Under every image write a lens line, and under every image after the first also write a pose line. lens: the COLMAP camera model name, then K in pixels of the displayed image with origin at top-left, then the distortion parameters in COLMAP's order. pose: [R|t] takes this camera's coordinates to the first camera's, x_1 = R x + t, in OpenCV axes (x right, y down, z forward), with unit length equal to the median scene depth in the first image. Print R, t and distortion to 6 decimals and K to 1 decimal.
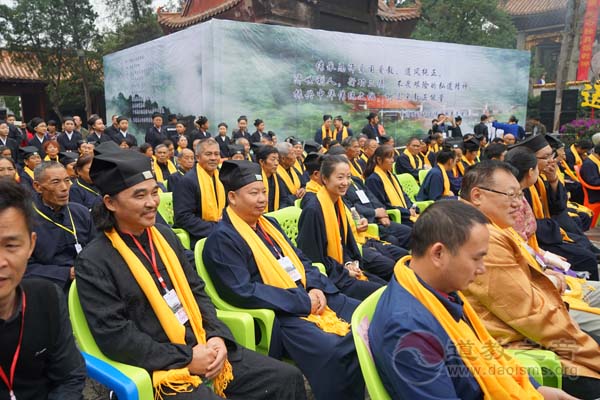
lens RADIAL K [[449.0, 0, 294.9], [0, 449.0, 195.1], [0, 0, 1]] dist [-0.029491, -0.007142]
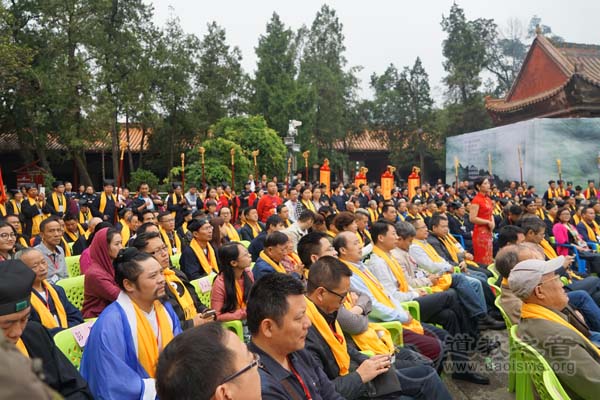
lens RADIAL K [[449.0, 0, 298.7], [0, 449.0, 195.1], [0, 0, 1]] dist [-0.029491, -0.007142]
pose [[0.800345, 0.015673, -0.599335, 0.070042], [-0.089608, 0.991557, -0.093731, 0.063397], [0.592806, 0.128722, 0.794992, -0.542593]]
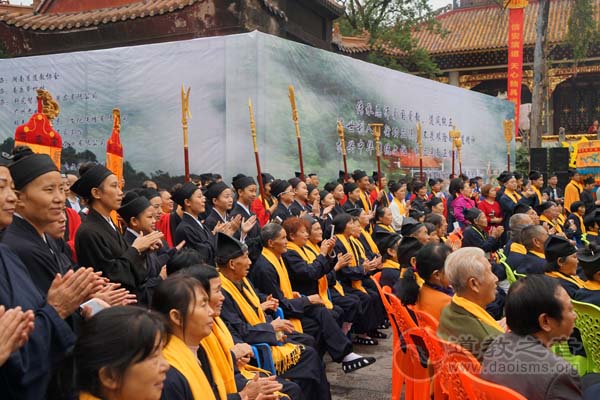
lens RADIAL K [[638.4, 0, 300.5], [0, 638.4, 200.8], [0, 0, 1]] dist [-0.026285, 0.000000]
pose [[0.904297, -0.009045, 0.426808, -0.454624], [0.064875, 0.991075, -0.116450, -0.025786], [-0.421946, 0.132995, 0.896813, 0.133731]]
